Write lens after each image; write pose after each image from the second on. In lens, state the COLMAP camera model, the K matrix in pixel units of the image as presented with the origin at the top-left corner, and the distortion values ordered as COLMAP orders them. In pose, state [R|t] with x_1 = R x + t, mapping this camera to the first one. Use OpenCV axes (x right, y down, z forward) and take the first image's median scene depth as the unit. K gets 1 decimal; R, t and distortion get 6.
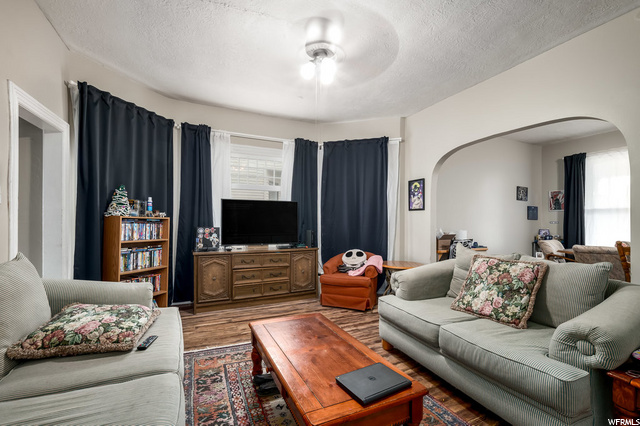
lens RADIAL K [[281.8, 0, 320.0], [0, 281.8, 220.3], [0, 0, 1]] dist [0.000508, 0.000043]
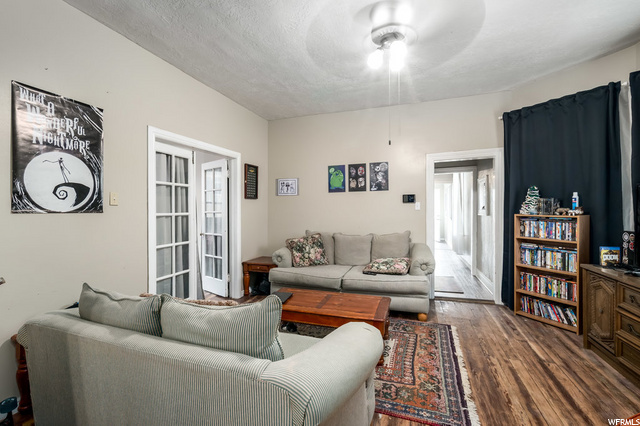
lens RADIAL K [[277.7, 0, 323.0], [0, 277.7, 211.0], [0, 0, 1]] dist [-0.000225, -0.000138]
pose [[-0.692185, 0.001065, -0.721719, 0.574949], [0.003954, 0.999989, -0.002317, -0.025747], [0.721709, -0.004458, -0.692182, 1.060873]]
